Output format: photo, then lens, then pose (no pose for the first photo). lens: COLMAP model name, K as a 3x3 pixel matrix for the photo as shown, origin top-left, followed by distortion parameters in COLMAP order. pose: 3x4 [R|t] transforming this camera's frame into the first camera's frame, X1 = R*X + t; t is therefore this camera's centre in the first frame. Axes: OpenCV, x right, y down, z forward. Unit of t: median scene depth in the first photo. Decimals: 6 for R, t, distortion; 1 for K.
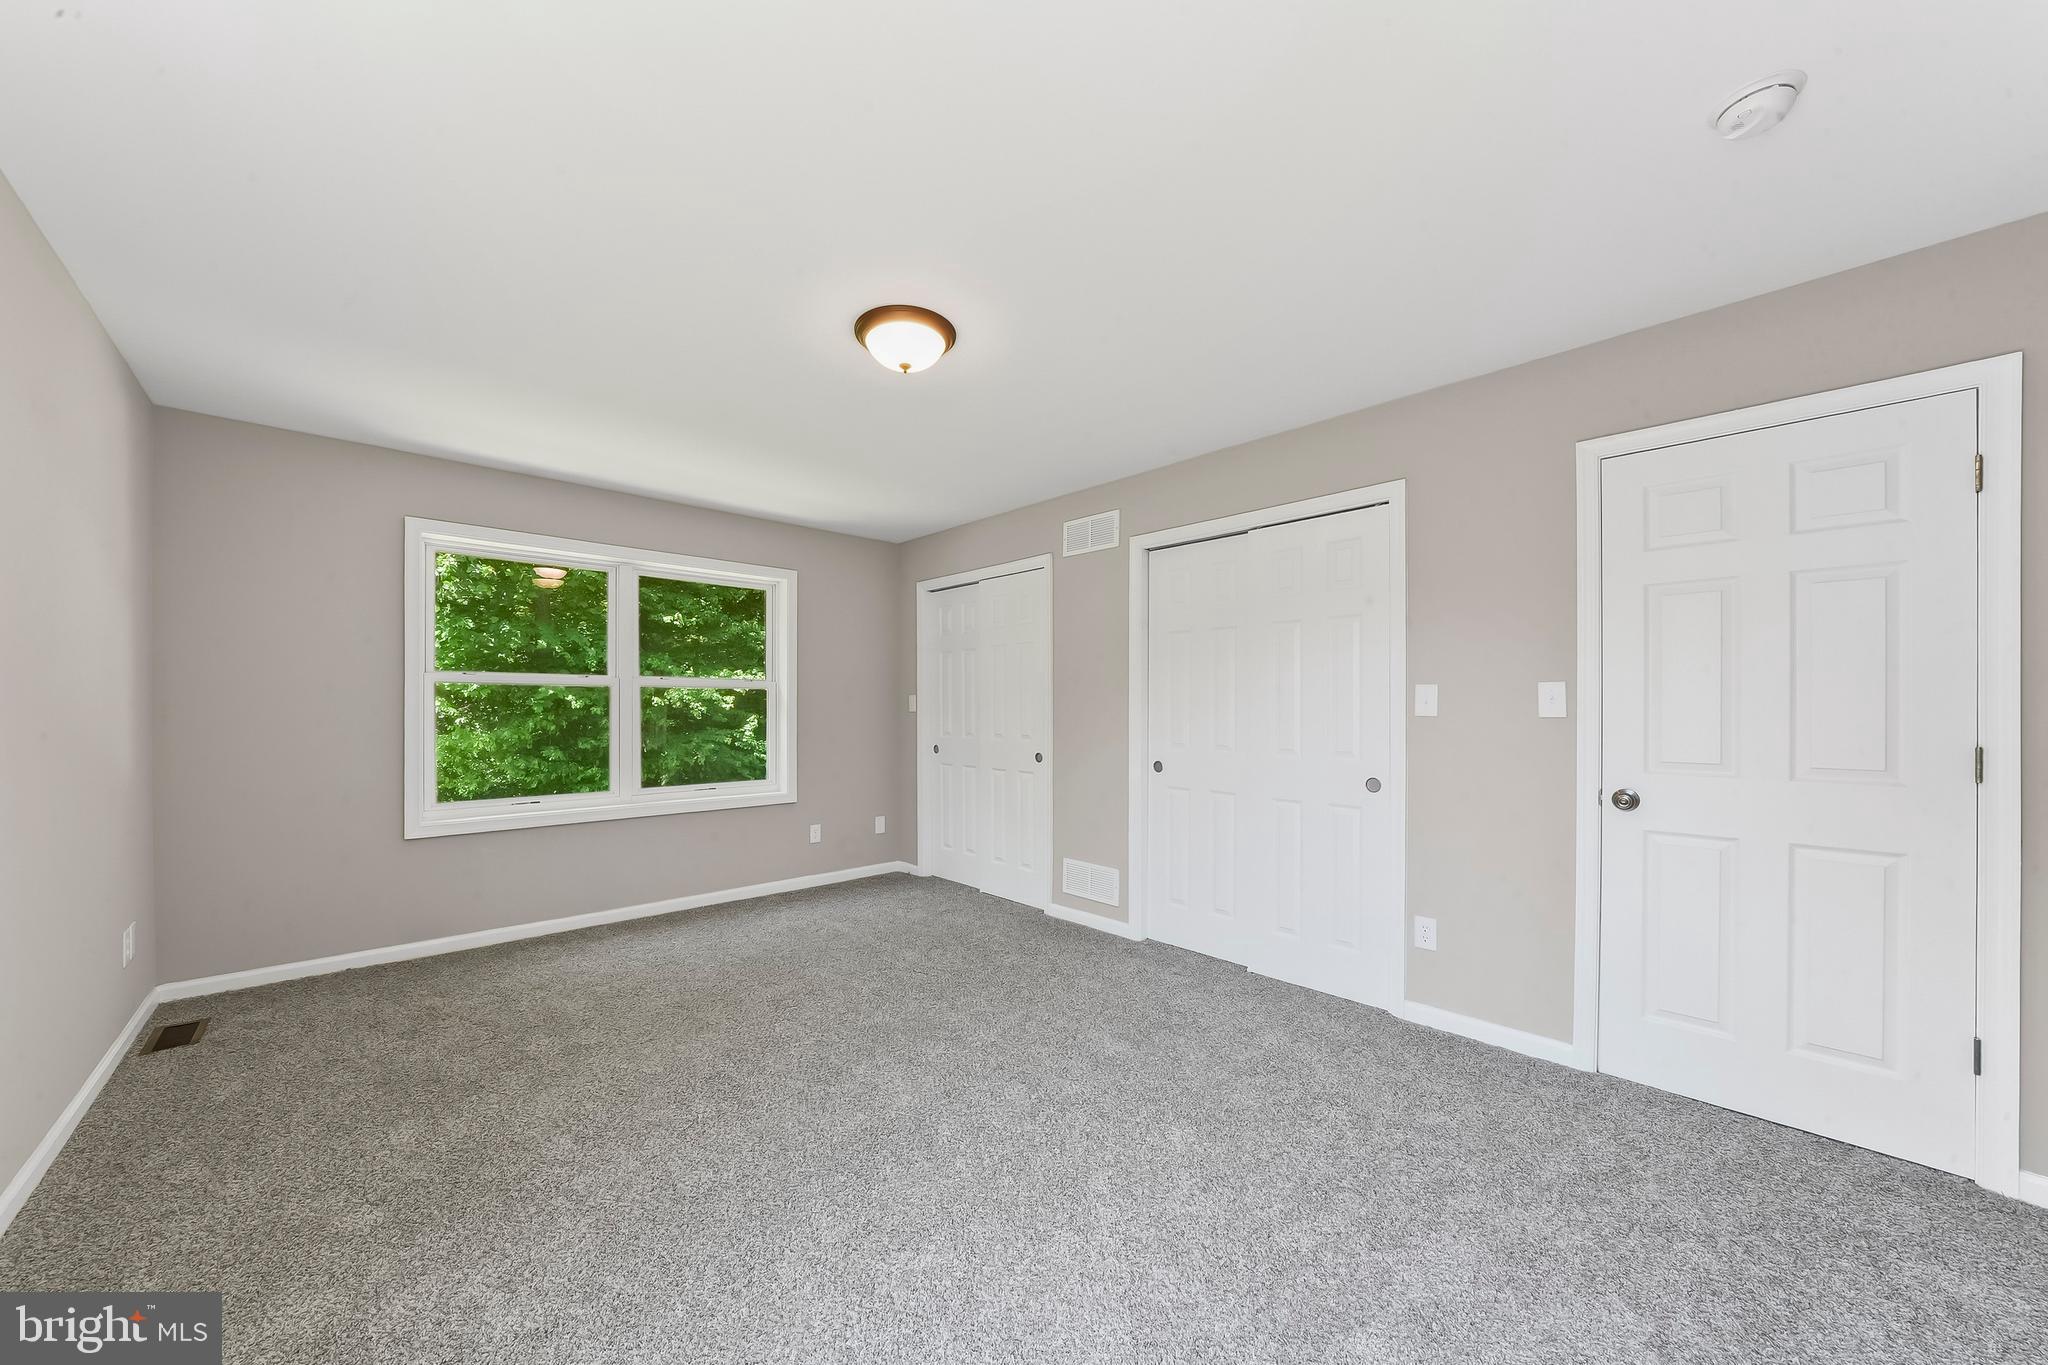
lens RADIAL K [[712.8, 0, 1023.3], [0, 712.8, 711.0], [0, 0, 1]] dist [0.000265, 0.000015]
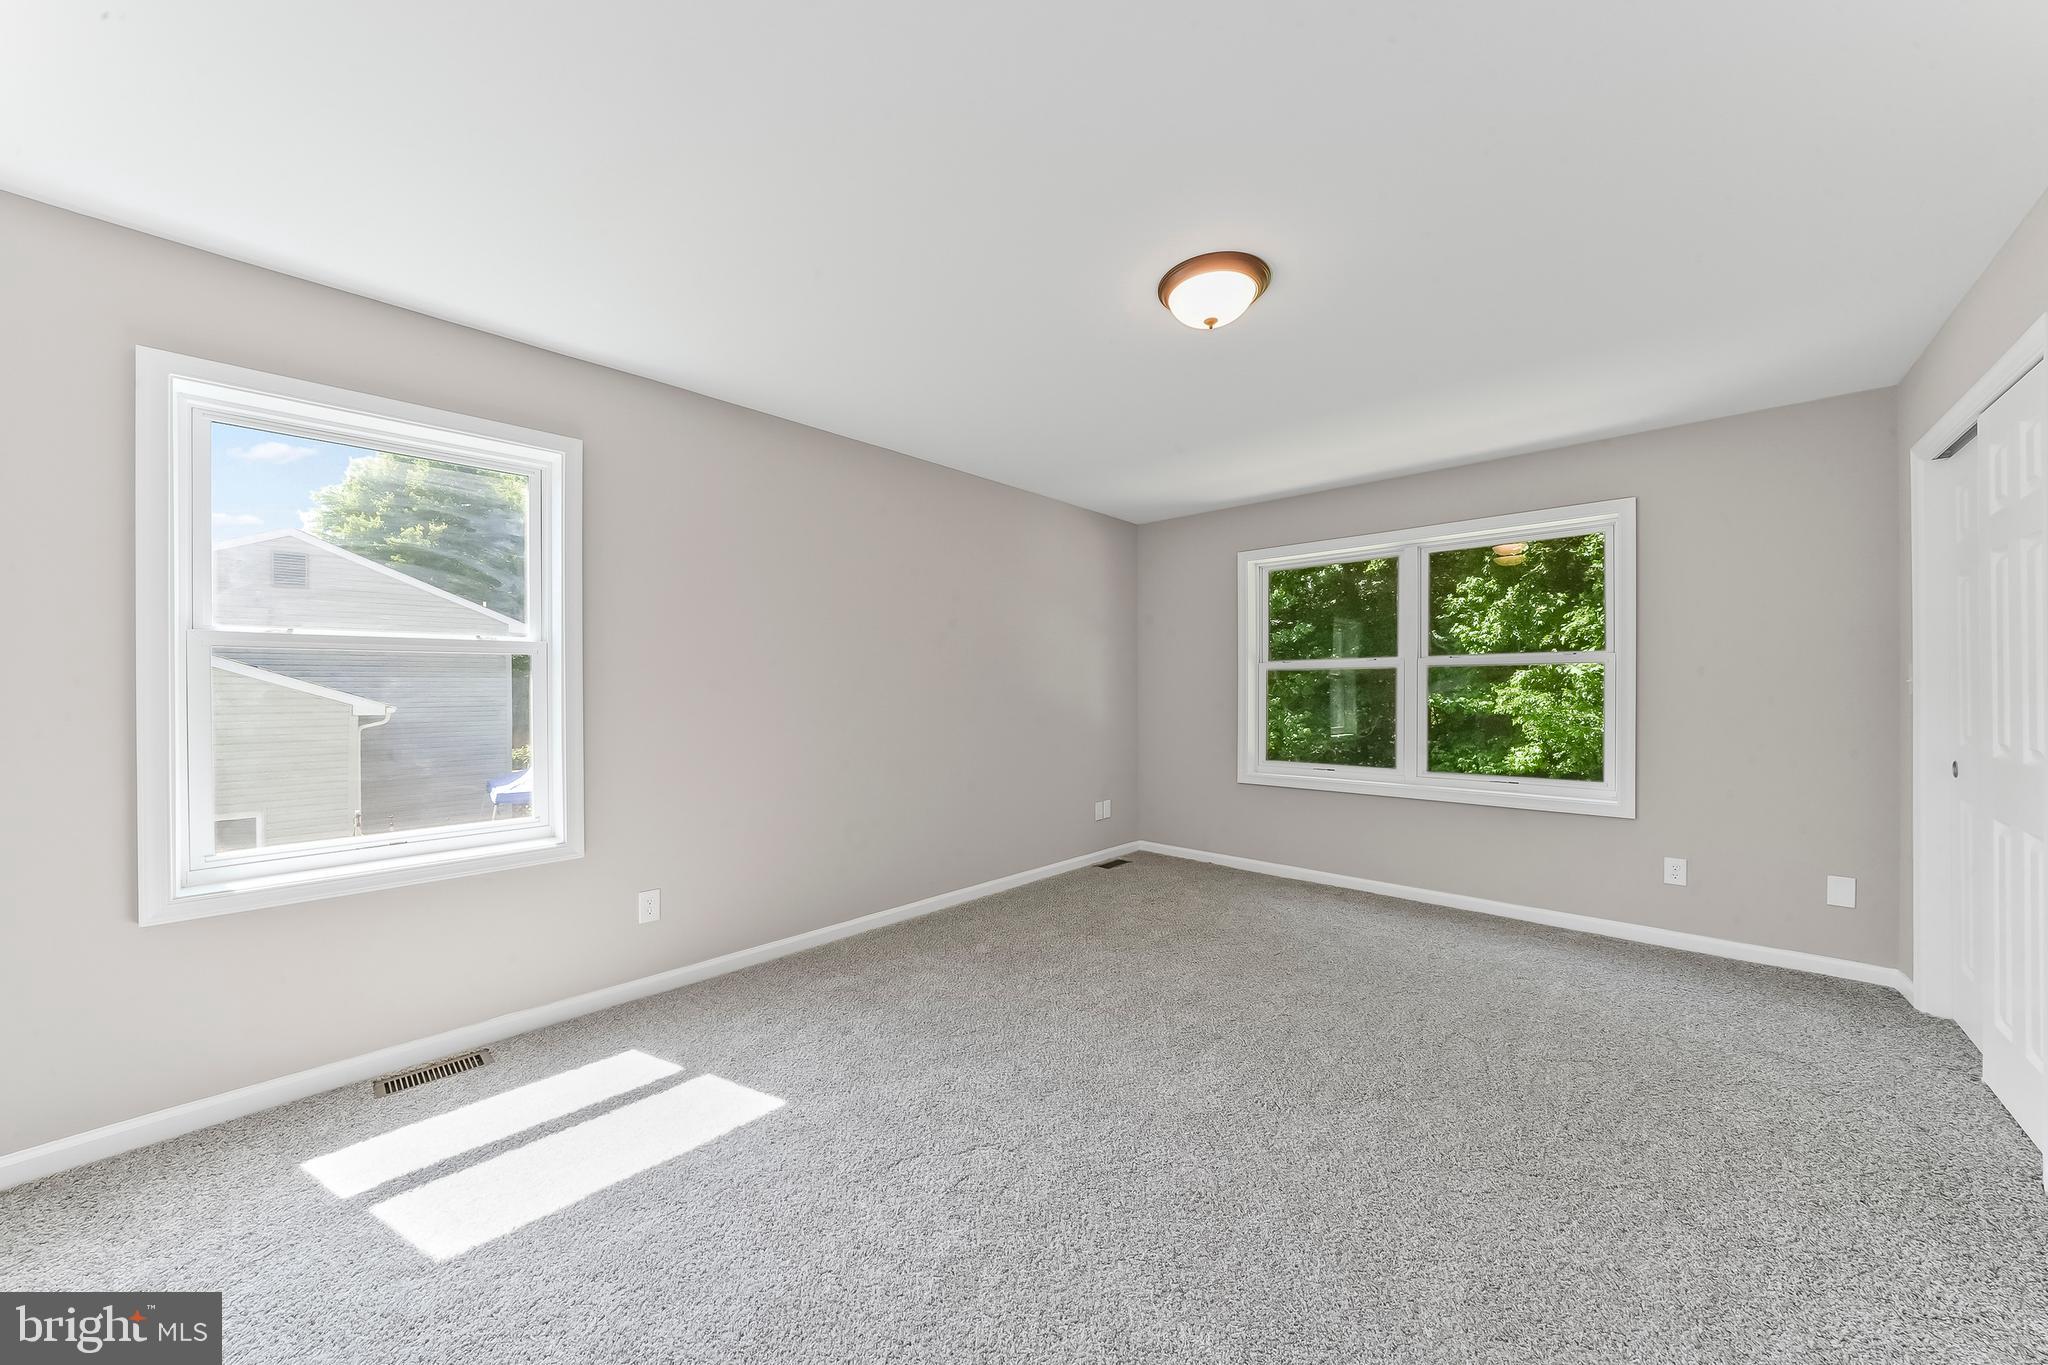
lens RADIAL K [[705.7, 0, 996.6], [0, 705.7, 691.4], [0, 0, 1]] dist [-0.000052, 0.000016]
pose [[0.043230, -0.000198, -0.999065, 0.415908], [0.001940, 0.999998, -0.000114, -0.000870], [0.999063, -0.001934, 0.043230, 0.381227]]
